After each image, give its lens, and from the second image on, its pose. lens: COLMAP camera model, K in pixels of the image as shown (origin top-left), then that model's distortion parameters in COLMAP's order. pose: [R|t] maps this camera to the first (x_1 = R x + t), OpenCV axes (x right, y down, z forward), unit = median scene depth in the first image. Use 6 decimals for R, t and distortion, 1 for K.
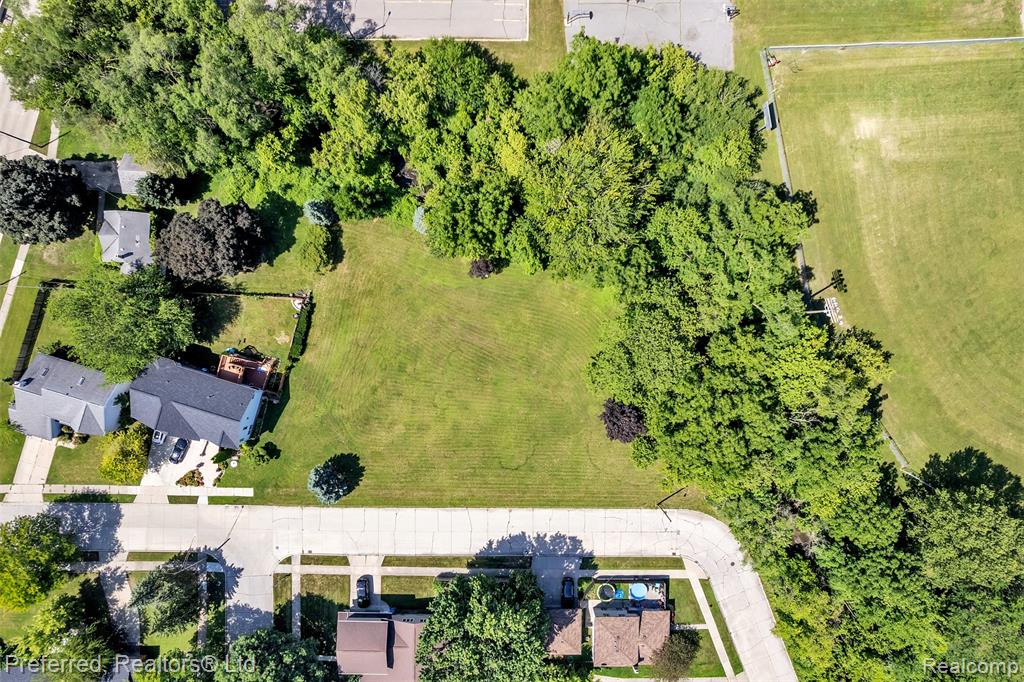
lens RADIAL K [[661.0, 0, 512.0], [0, 661.0, 341.0], [0, 0, 1]] dist [-0.089746, 0.086454]
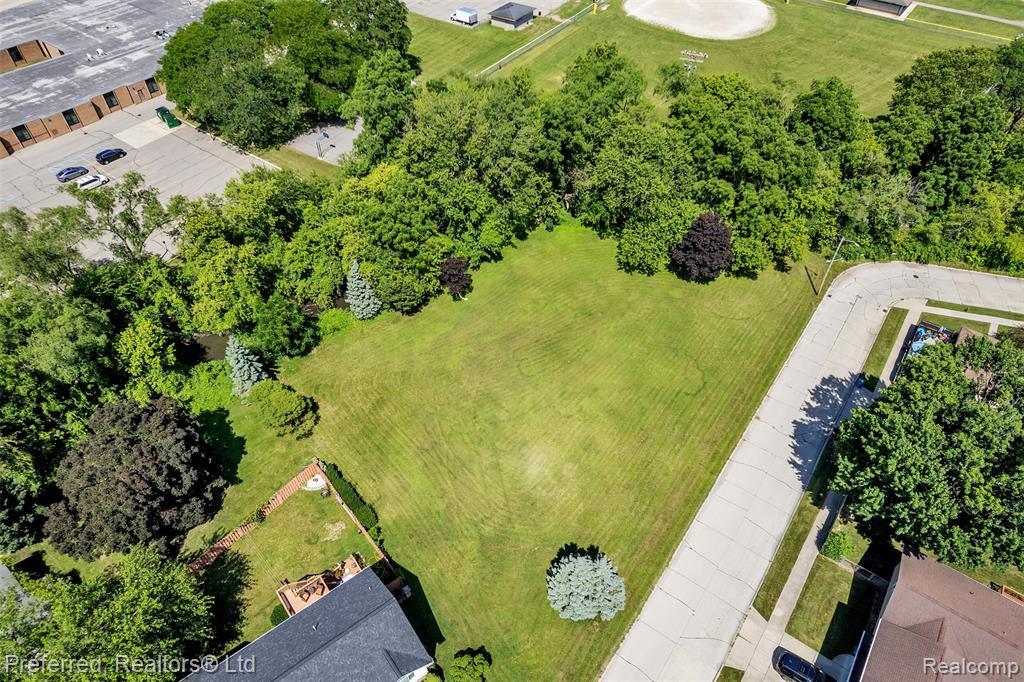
lens RADIAL K [[661.0, 0, 512.0], [0, 661.0, 341.0], [0, 0, 1]] dist [-0.089746, 0.086454]
pose [[0.581318, -0.589375, 0.560987, -0.485934], [0.813657, 0.416296, -0.405782, 0.294060], [0.005621, 0.692340, 0.721550, 0.455353]]
